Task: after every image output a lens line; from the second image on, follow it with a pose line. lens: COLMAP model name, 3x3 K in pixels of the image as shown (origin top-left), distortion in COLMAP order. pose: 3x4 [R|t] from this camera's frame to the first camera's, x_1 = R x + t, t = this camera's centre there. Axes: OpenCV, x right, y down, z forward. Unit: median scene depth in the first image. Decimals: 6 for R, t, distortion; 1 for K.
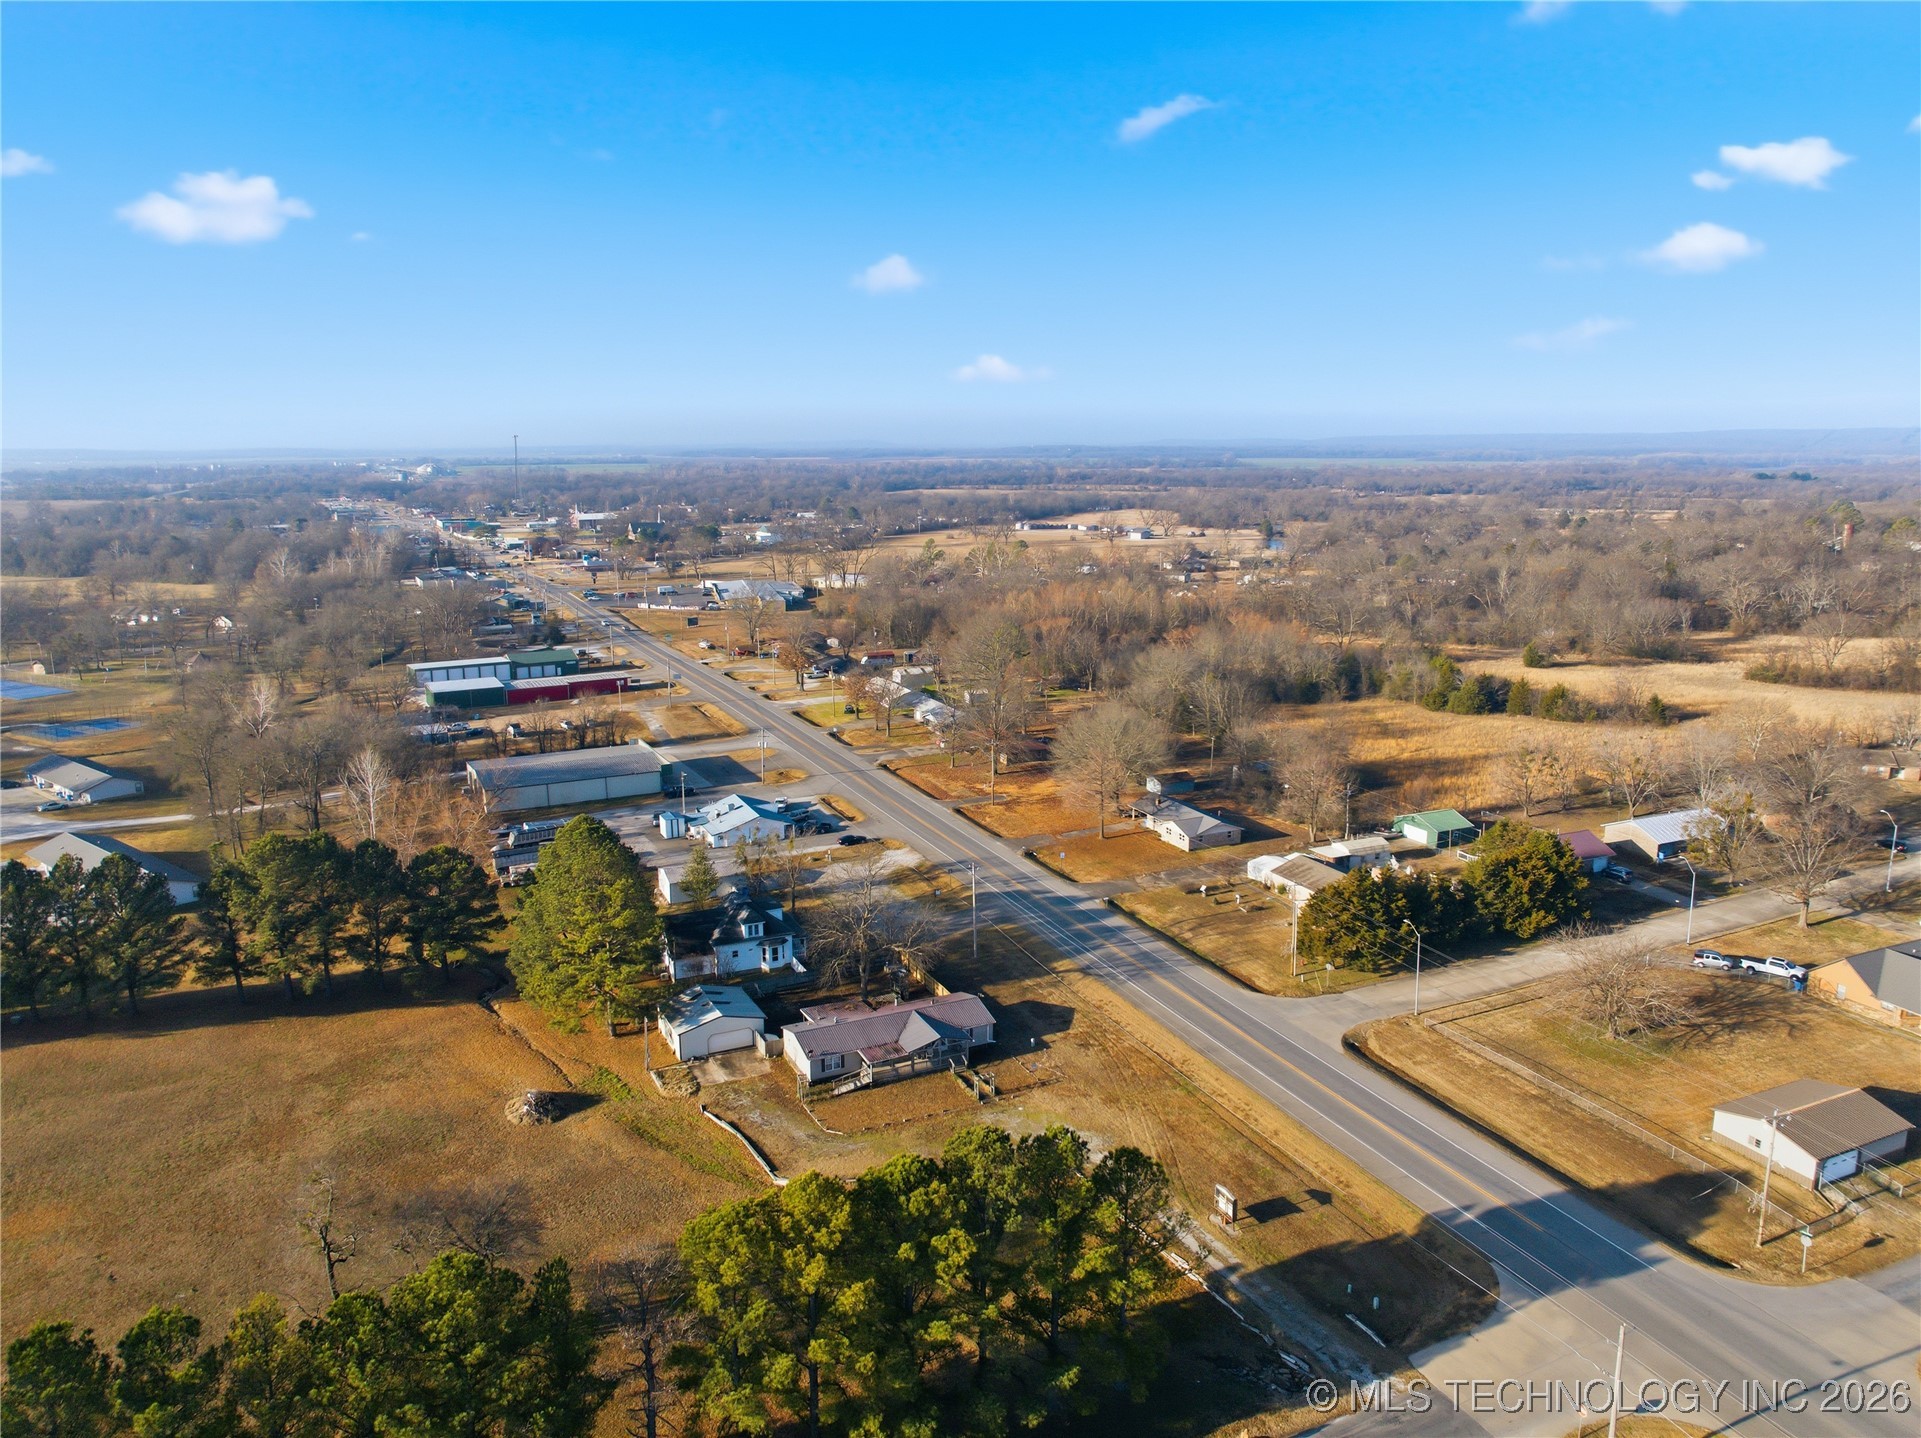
lens RADIAL K [[1341.6, 0, 960.5], [0, 1341.6, 719.0], [0, 0, 1]] dist [-0.040641, -0.007278]
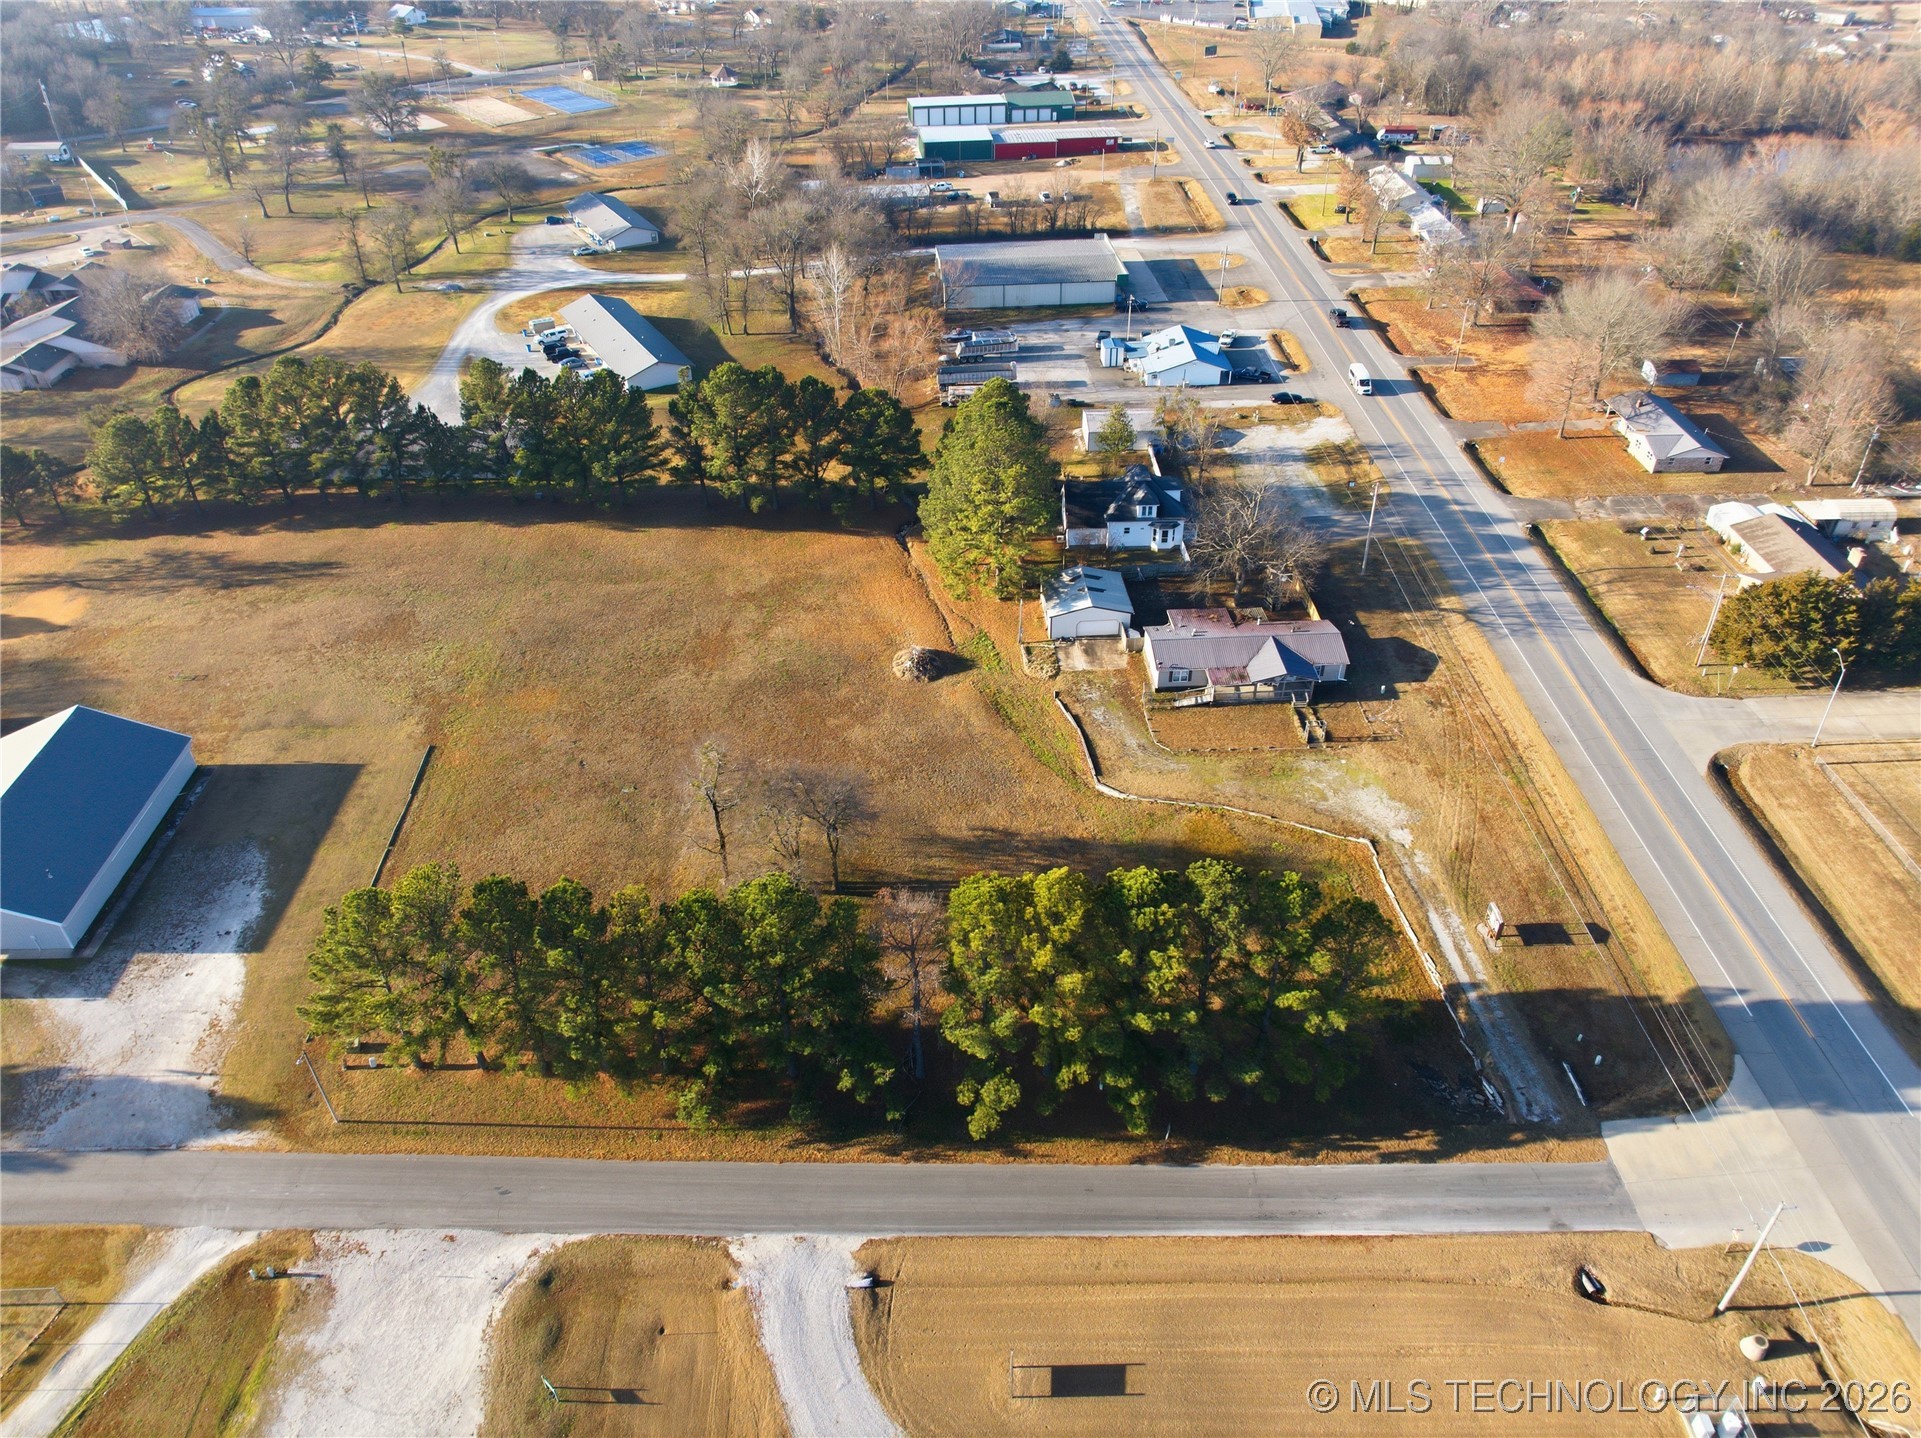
lens RADIAL K [[1341.6, 0, 960.5], [0, 1341.6, 719.0], [0, 0, 1]] dist [-0.040641, -0.007278]
pose [[0.924095, 0.221254, -0.311600, 0.071607], [-0.067575, 0.897114, 0.436601, -0.143806], [0.376141, -0.382405, 0.843969, 0.015675]]
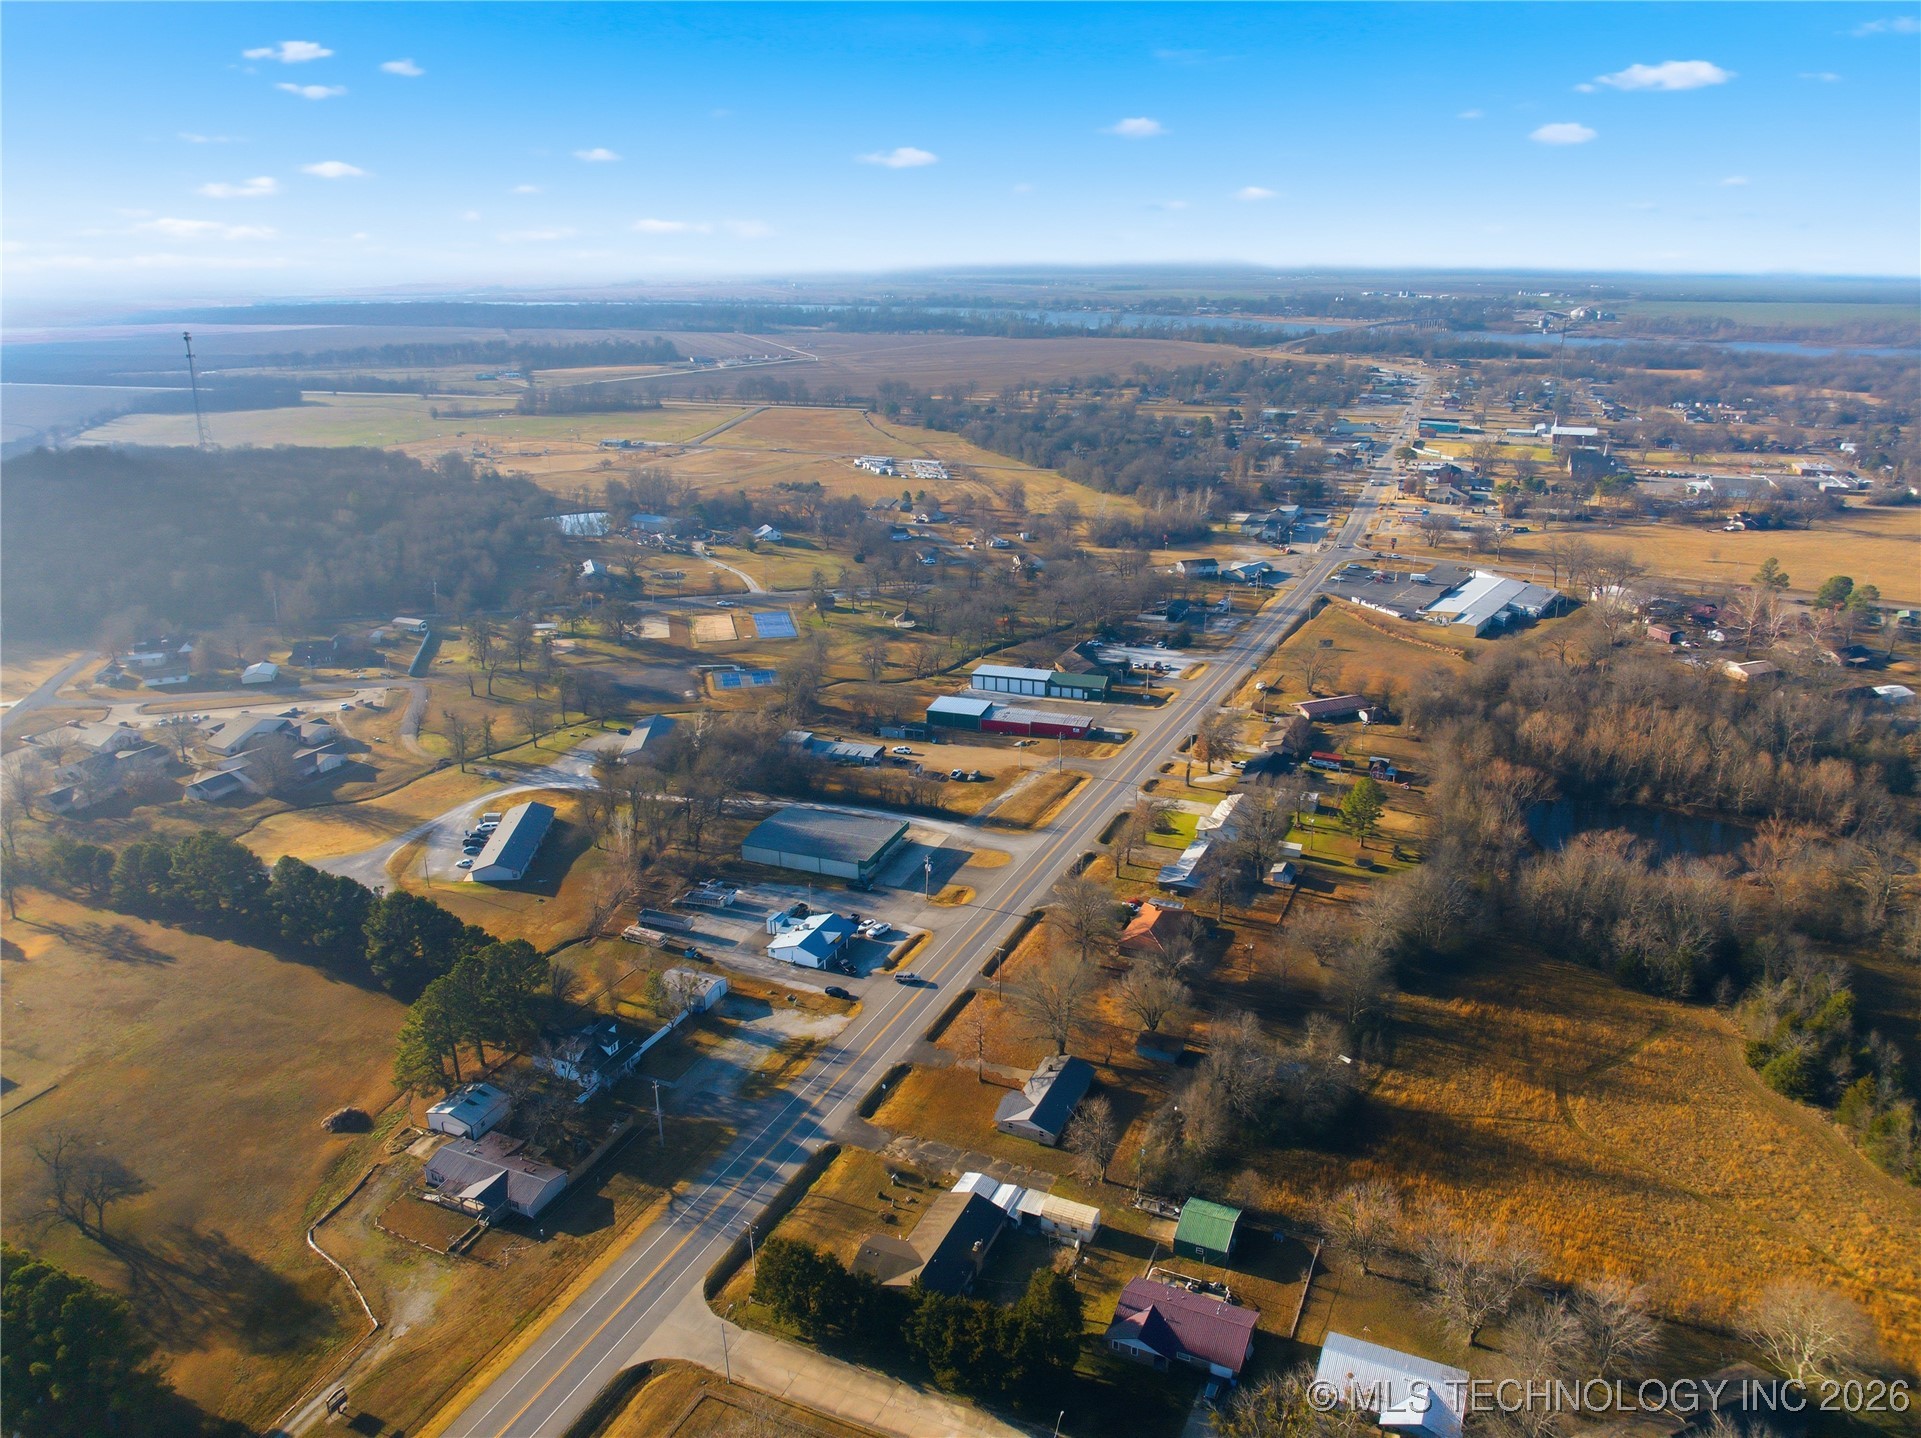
lens RADIAL K [[1341.6, 0, 960.5], [0, 1341.6, 719.0], [0, 0, 1]] dist [-0.040641, -0.007278]
pose [[0.660641, 0.241191, -0.710901, 1.066290], [-0.143304, 0.970086, 0.195953, -0.540063], [0.736897, -0.027580, 0.675442, 0.372852]]
